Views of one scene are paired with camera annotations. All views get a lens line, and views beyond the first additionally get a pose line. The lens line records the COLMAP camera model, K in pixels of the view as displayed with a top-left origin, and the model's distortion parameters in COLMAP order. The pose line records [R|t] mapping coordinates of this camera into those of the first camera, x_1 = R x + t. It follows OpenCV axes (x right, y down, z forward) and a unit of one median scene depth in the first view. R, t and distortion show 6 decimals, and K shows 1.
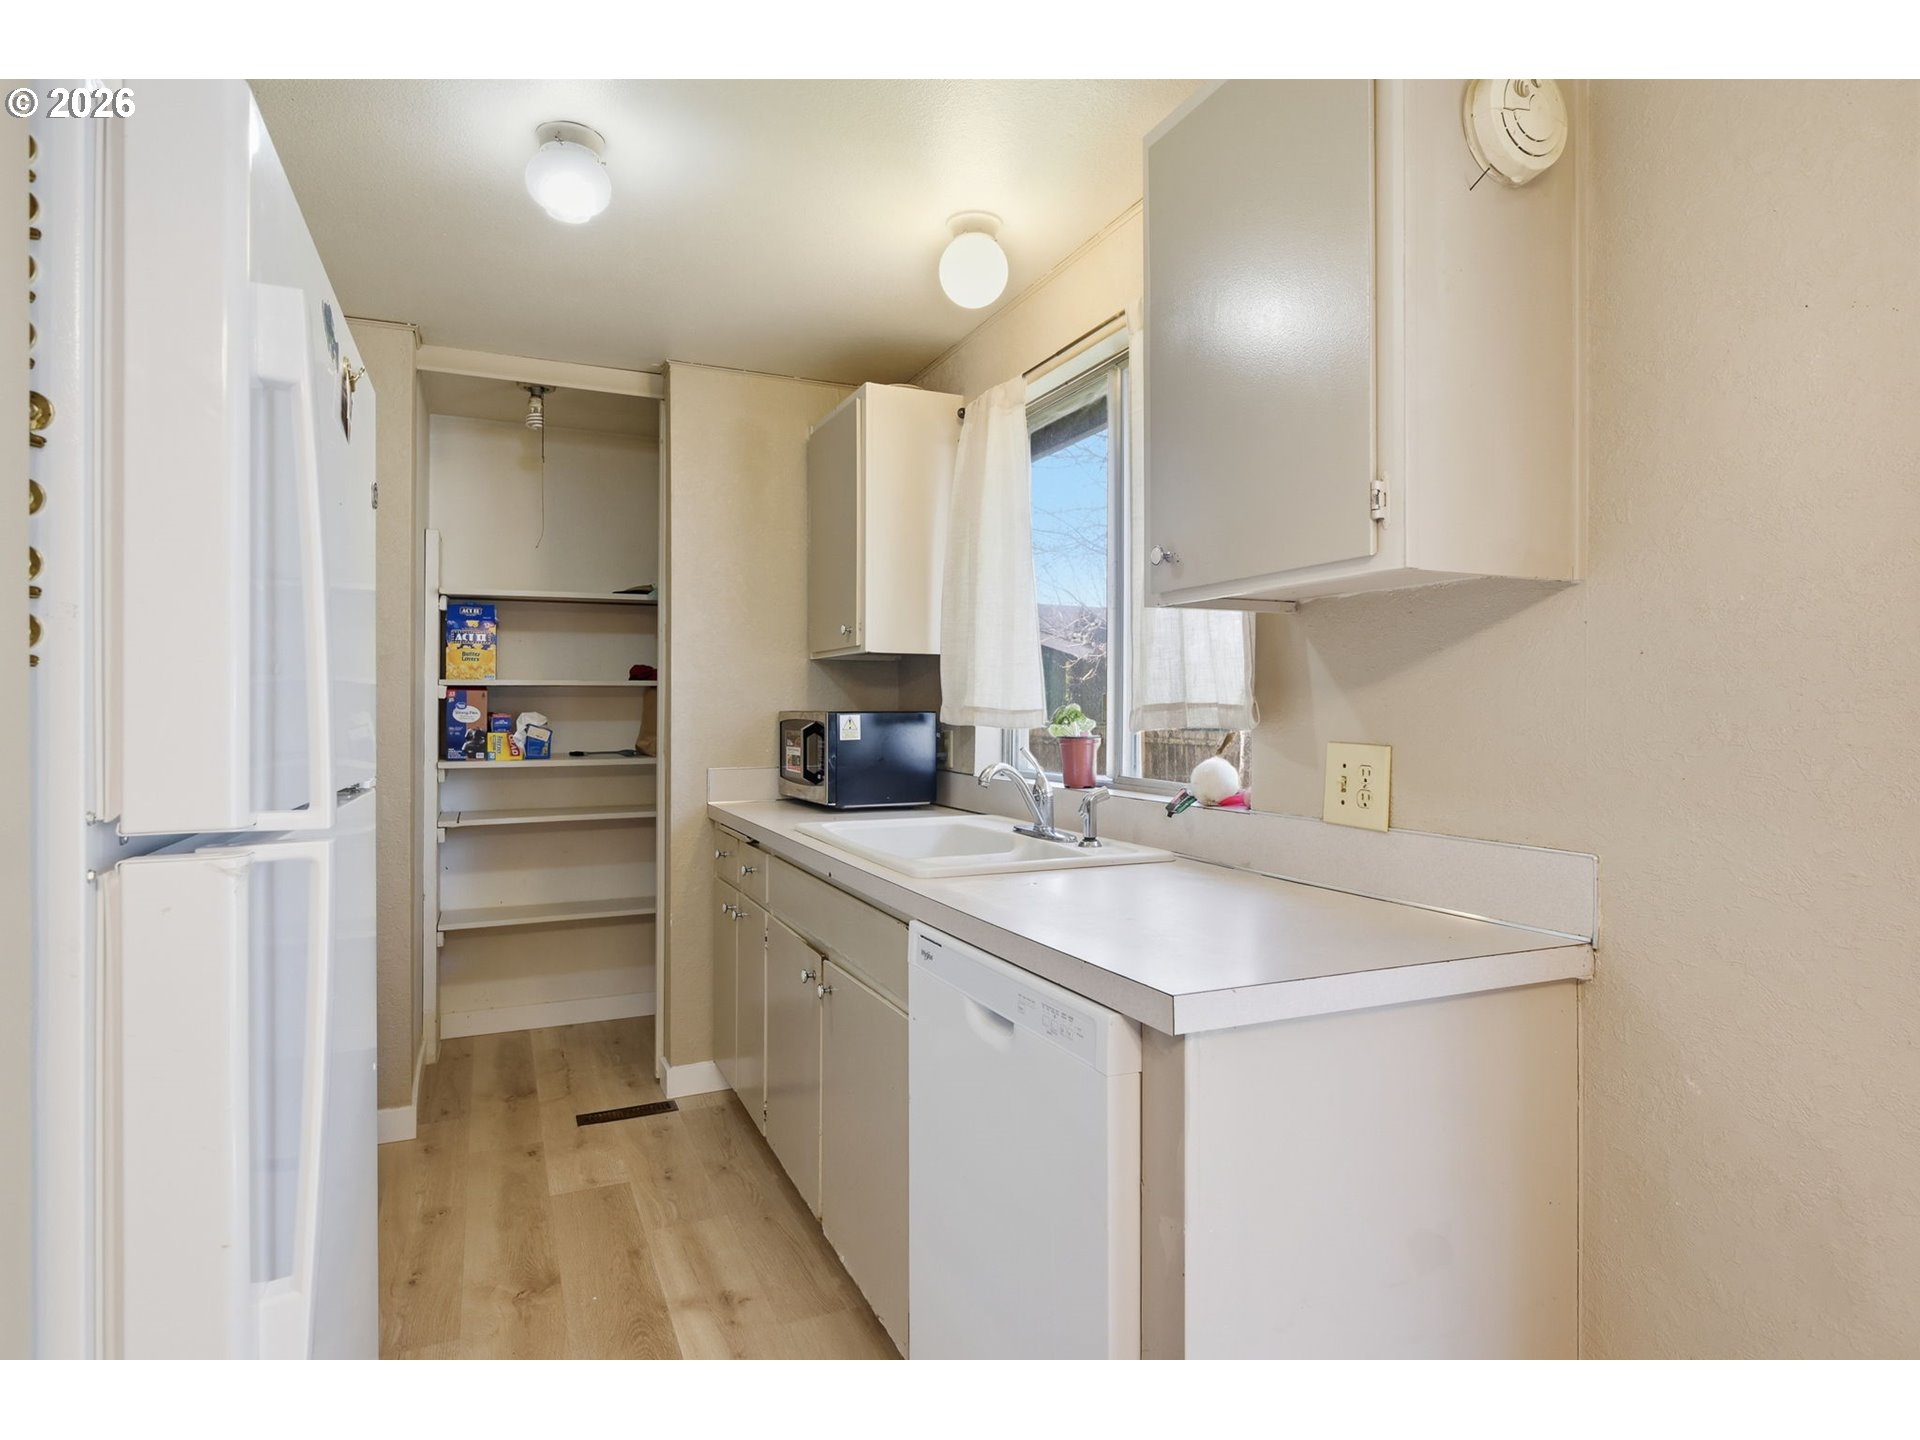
lens RADIAL K [[1023.9, 0, 947.7], [0, 1023.9, 711.0], [0, 0, 1]] dist [-0.000994, -0.000040]
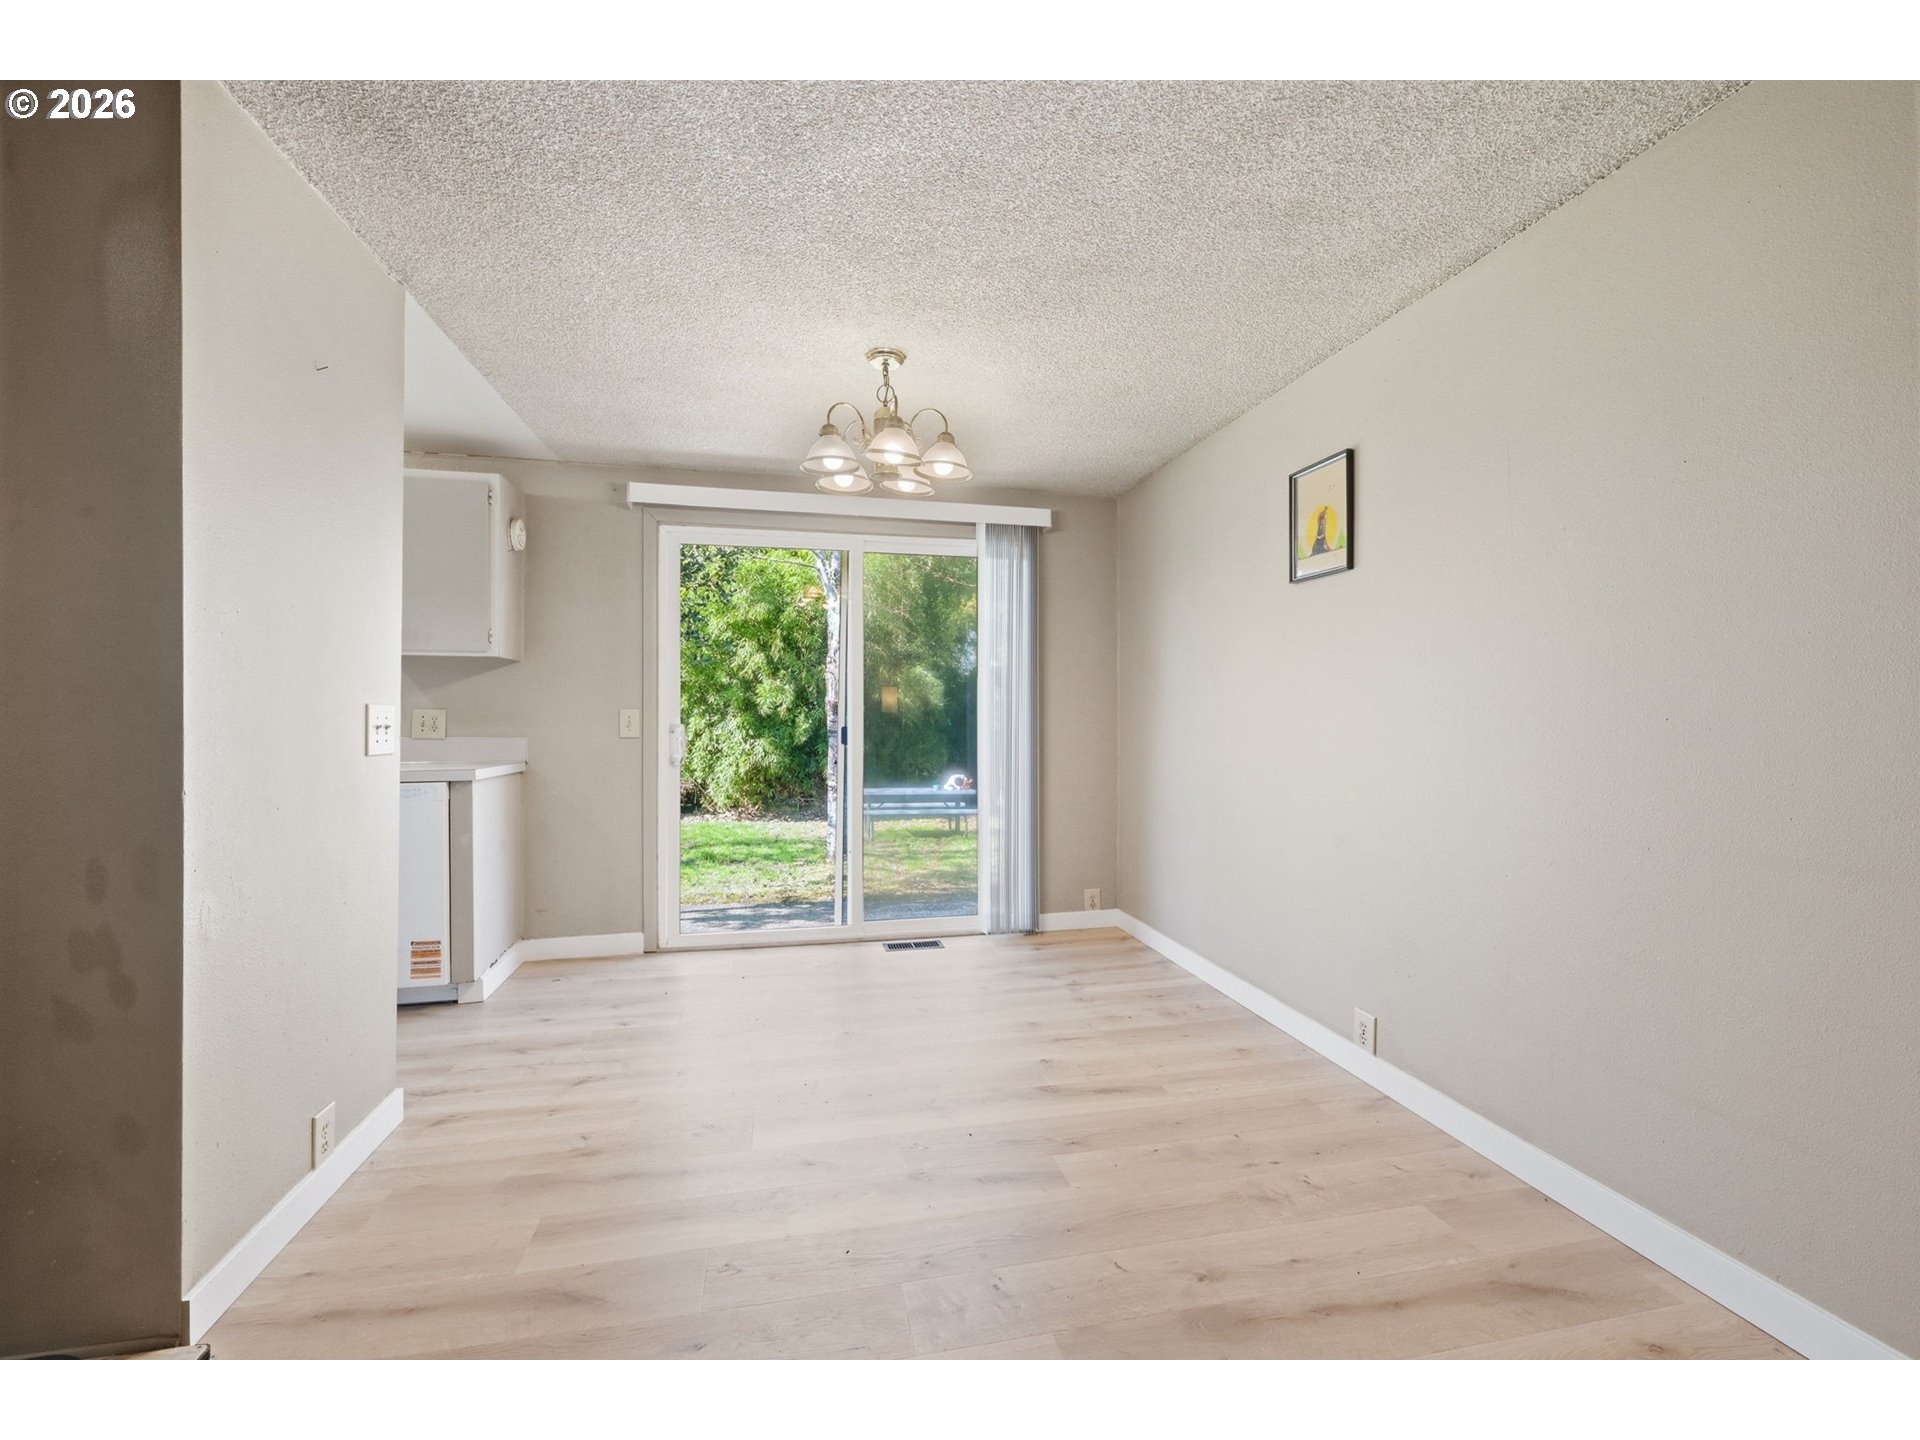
lens RADIAL K [[782.4, 0, 948.9], [0, 782.4, 718.5], [0, 0, 1]] dist [-0.001722, 0.000090]
pose [[0.186610, -0.007705, 0.982404, -0.680967], [-0.006390, 0.999939, 0.009057, 0.014474], [-0.982413, -0.007968, 0.186550, -0.372469]]
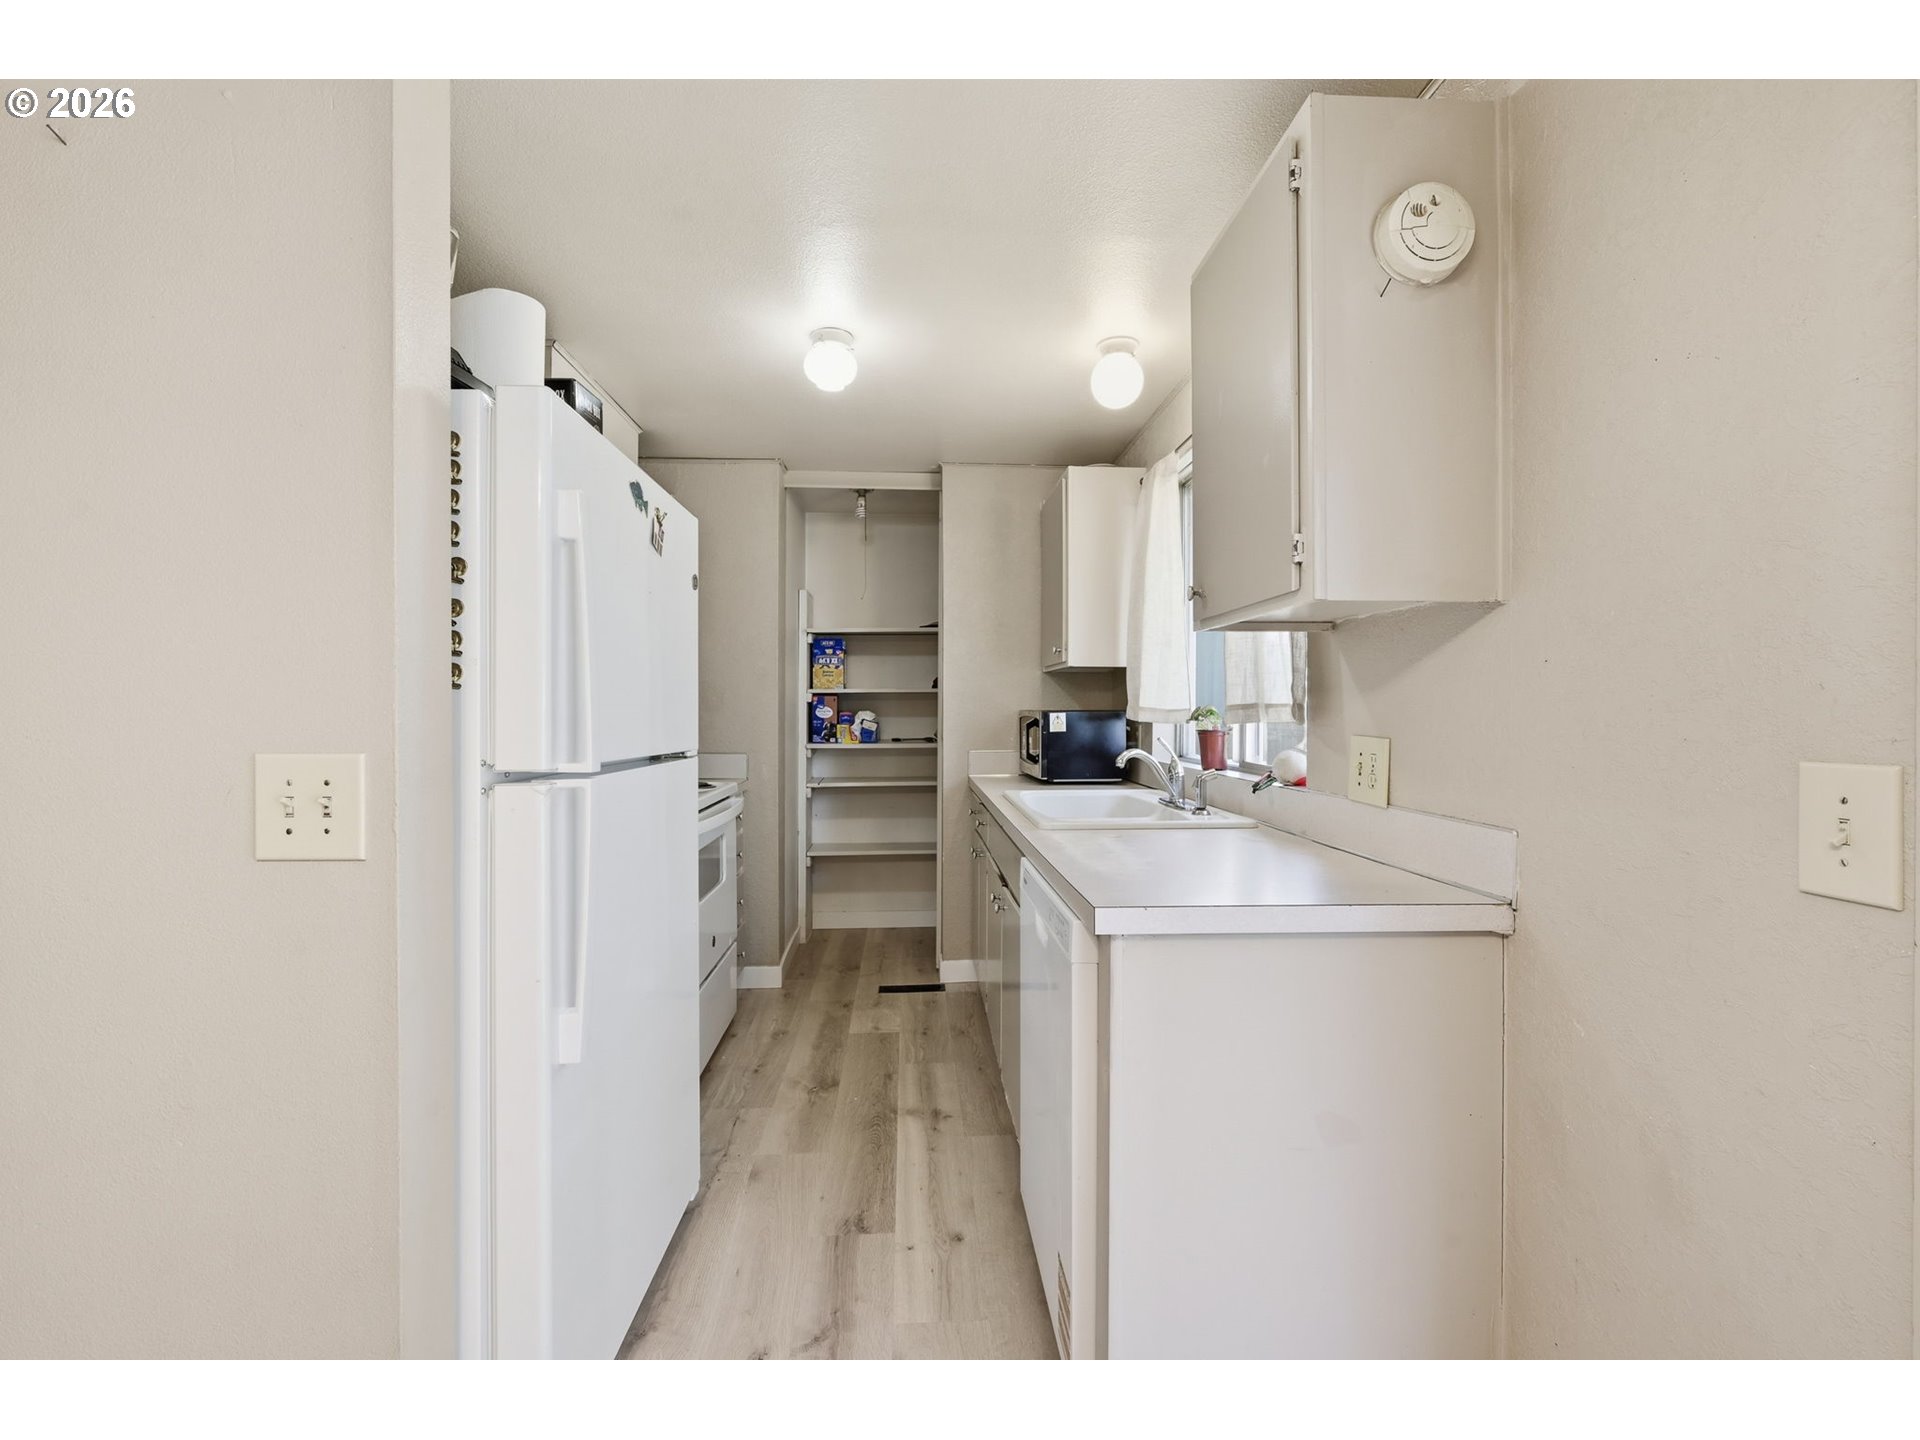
lens RADIAL K [[800.0, 0, 953.3], [0, 800.0, 710.8], [0, 0, 1]] dist [-0.000917, 0.000035]
pose [[0.939315, -0.000179, -0.343056, 0.126189], [0.000574, 0.999999, 0.001050, -0.000041], [0.343056, -0.001184, 0.939314, -0.038233]]
